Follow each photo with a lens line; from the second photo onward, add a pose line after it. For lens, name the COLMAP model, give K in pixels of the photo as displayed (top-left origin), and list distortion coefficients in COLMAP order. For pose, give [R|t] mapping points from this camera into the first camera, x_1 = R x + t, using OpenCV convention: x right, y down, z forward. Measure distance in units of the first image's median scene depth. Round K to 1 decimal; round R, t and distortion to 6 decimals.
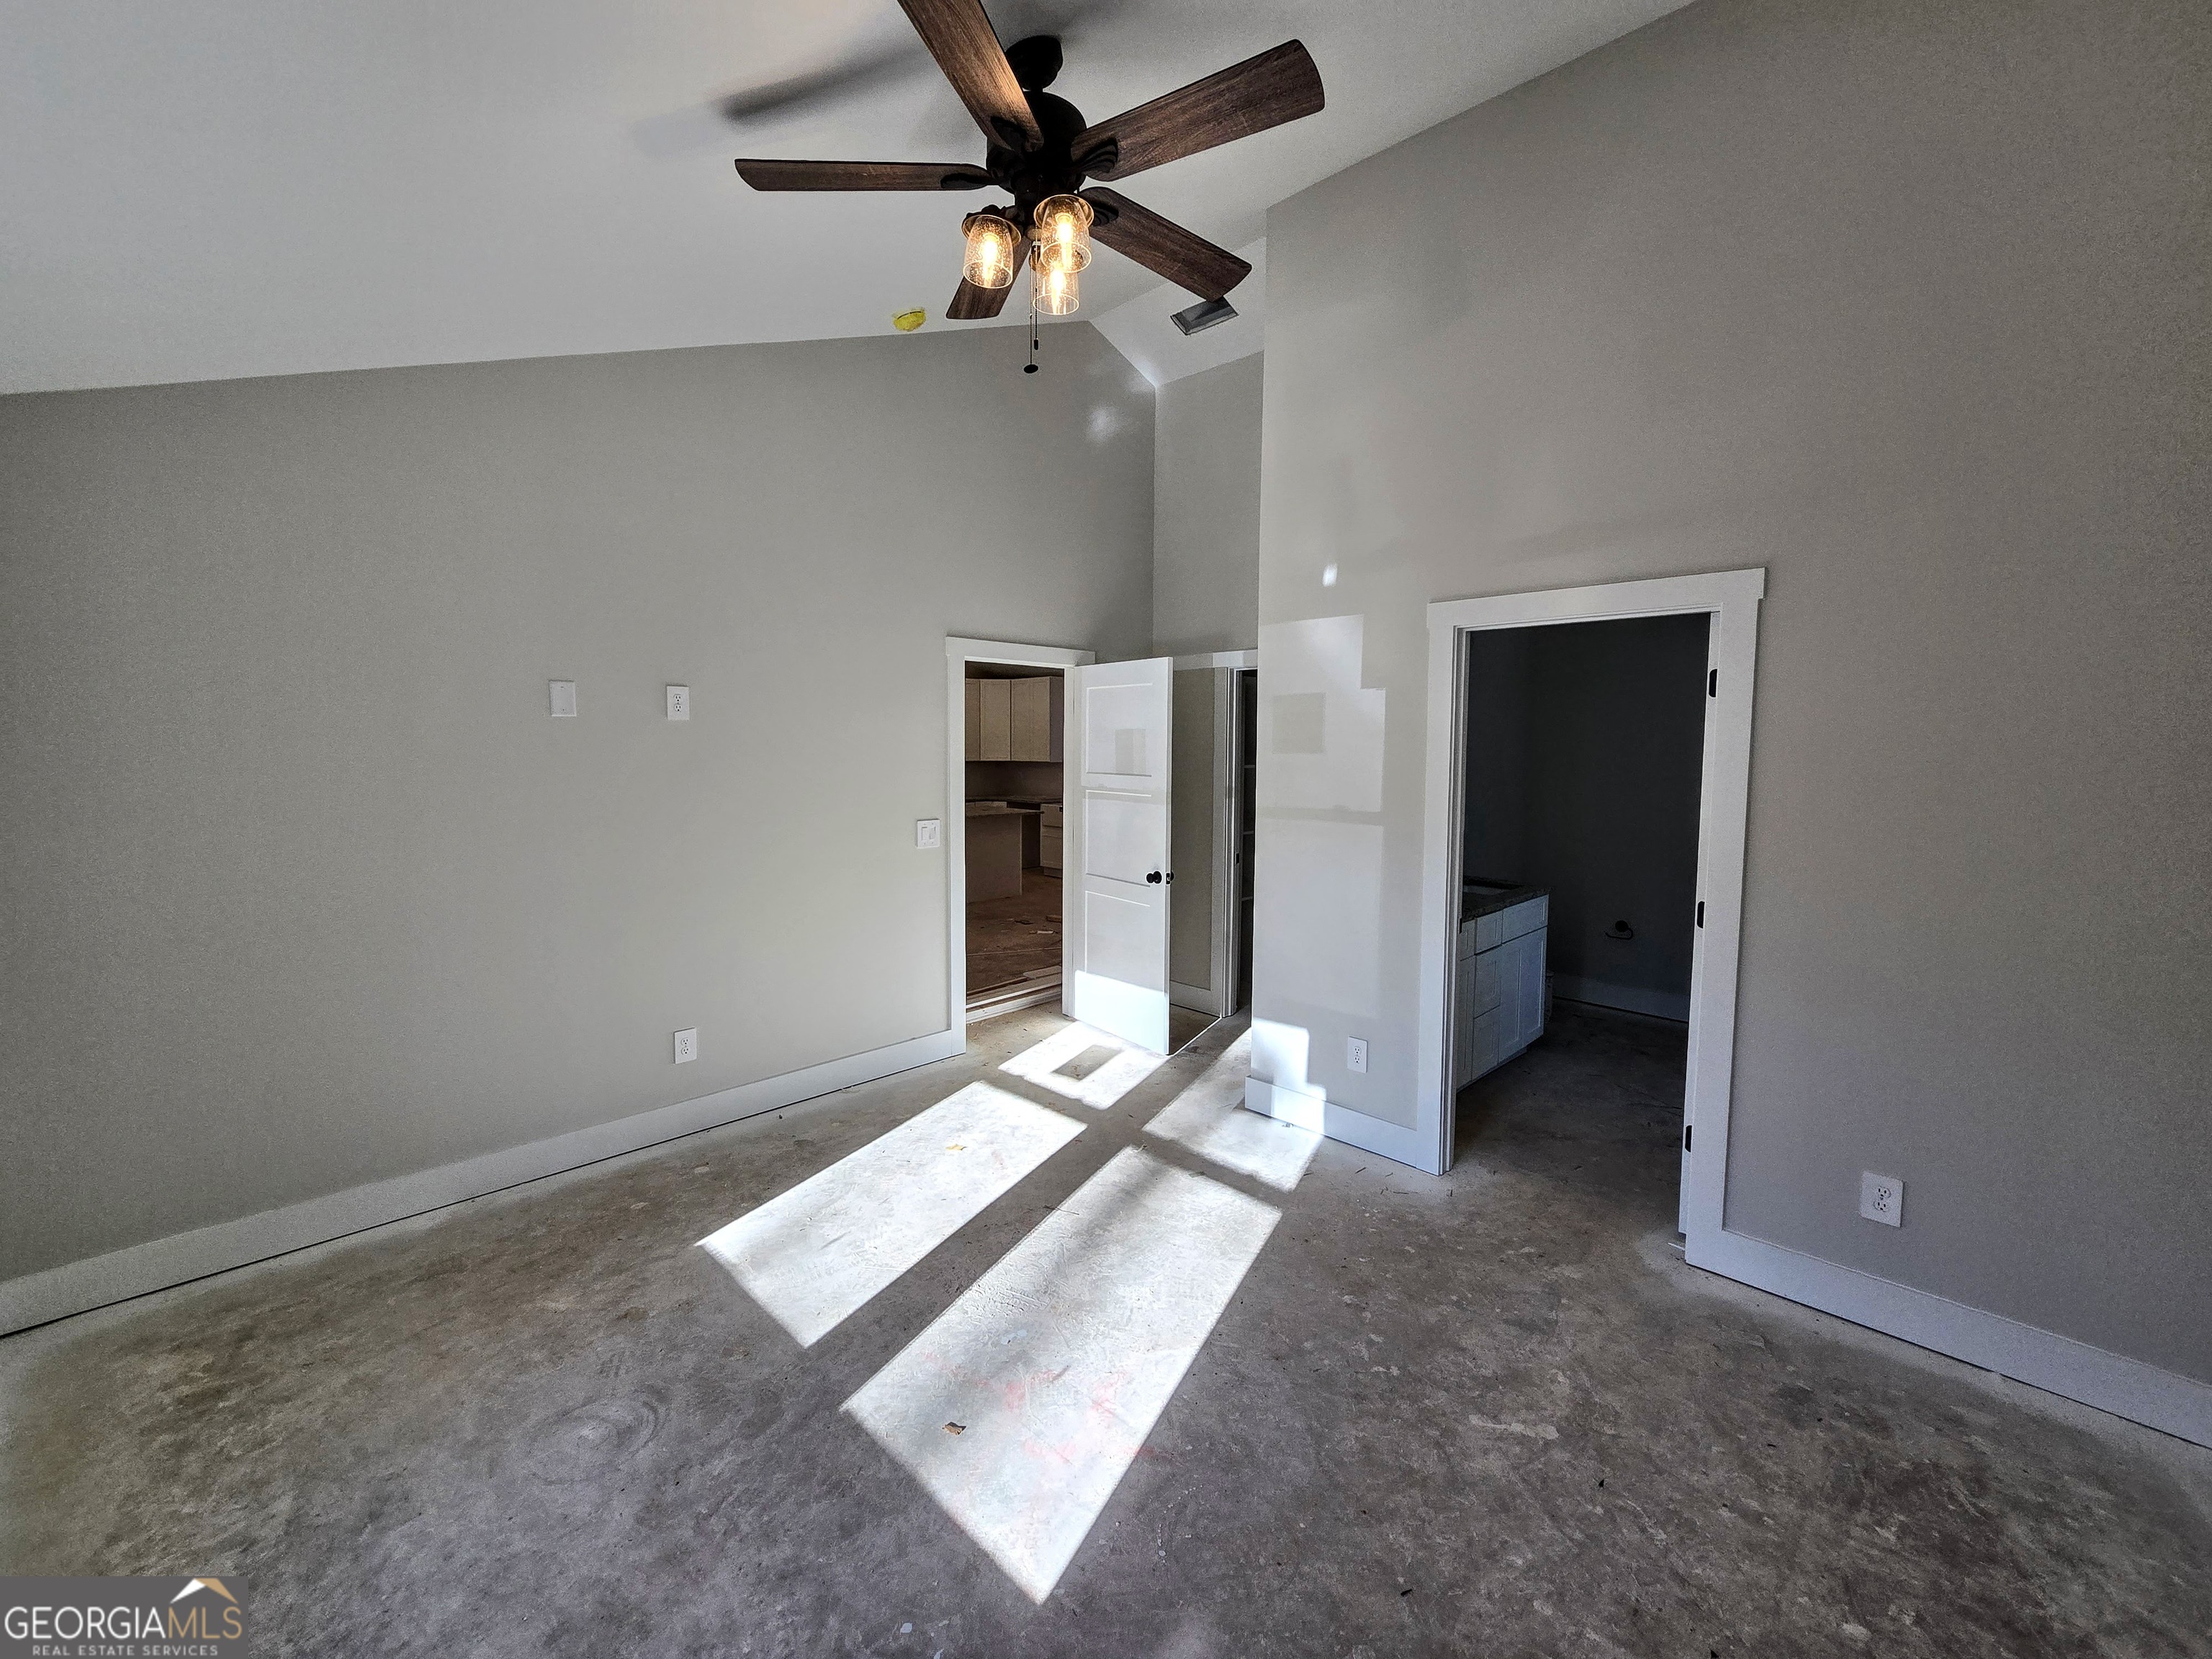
lens RADIAL K [[904.2, 0, 1115.7], [0, 904.2, 803.0], [0, 0, 1]] dist [0.000268, -0.003470]
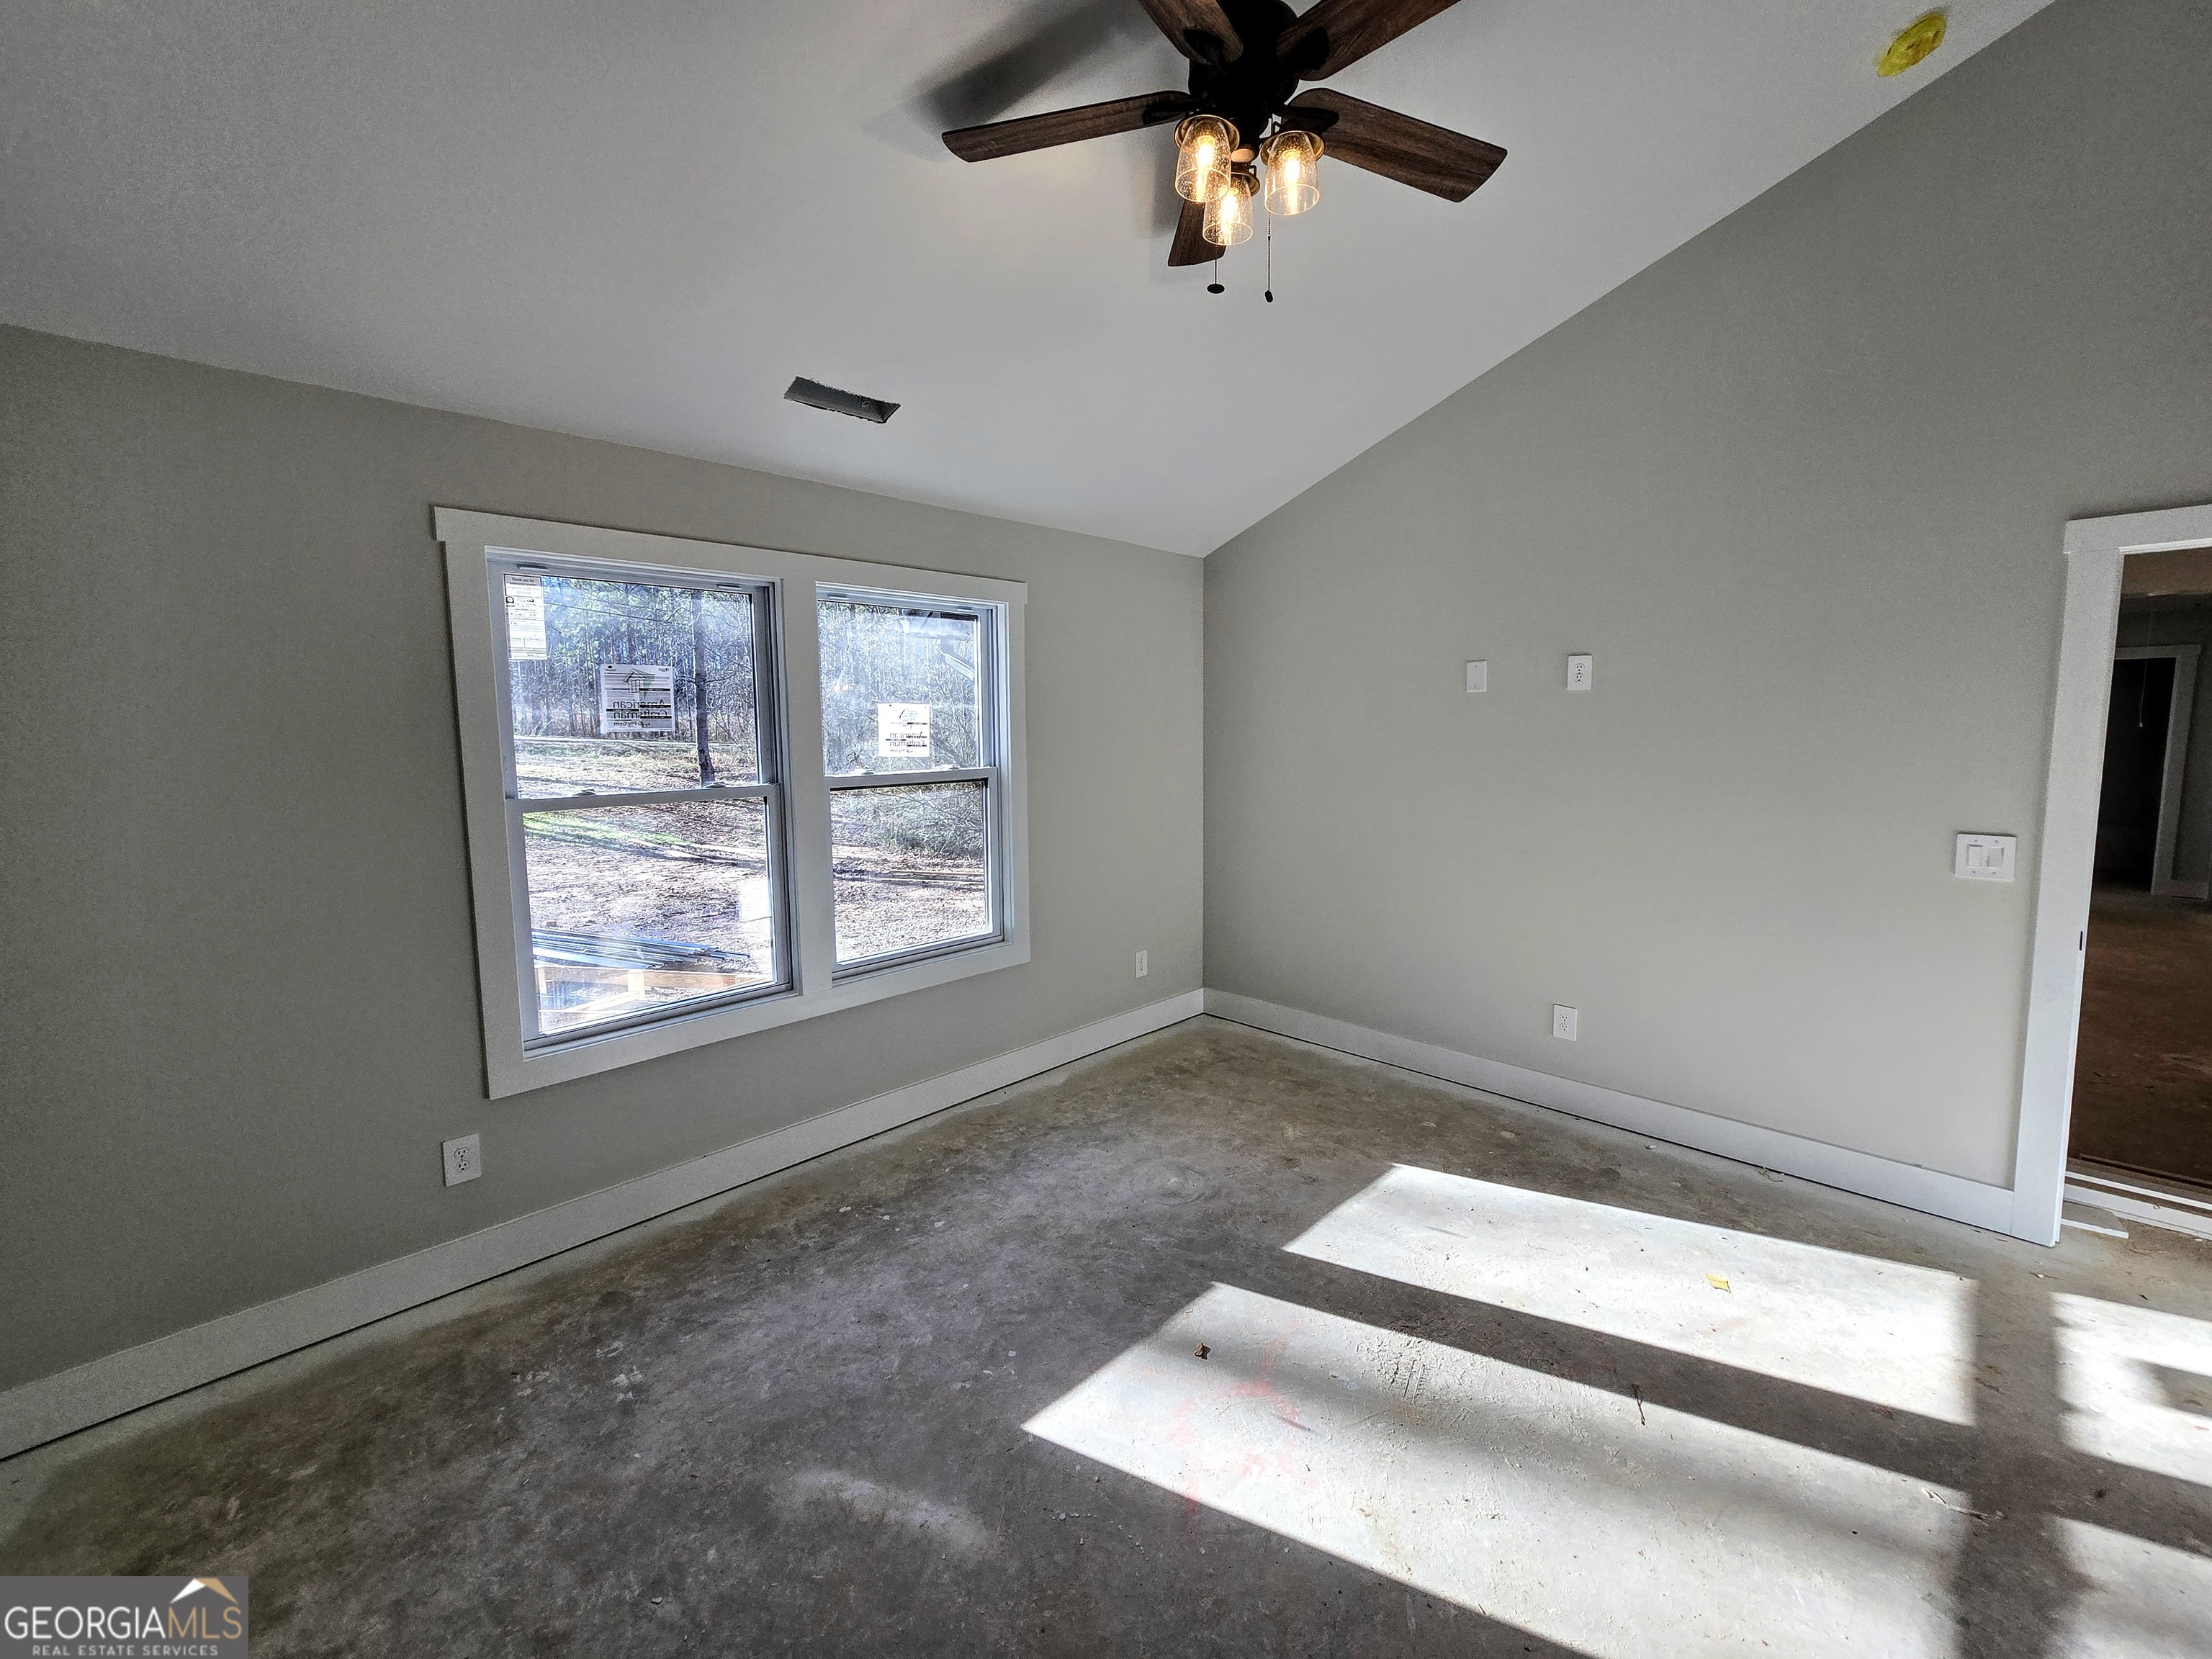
lens RADIAL K [[904.2, 0, 1115.7], [0, 904.2, 803.0], [0, 0, 1]] dist [0.000268, -0.003470]
pose [[-0.004718, 0.084705, -0.996395, 0.632895], [-0.056286, 0.994804, 0.084836, -0.032645], [0.998404, 0.056483, 0.000074, 0.649183]]
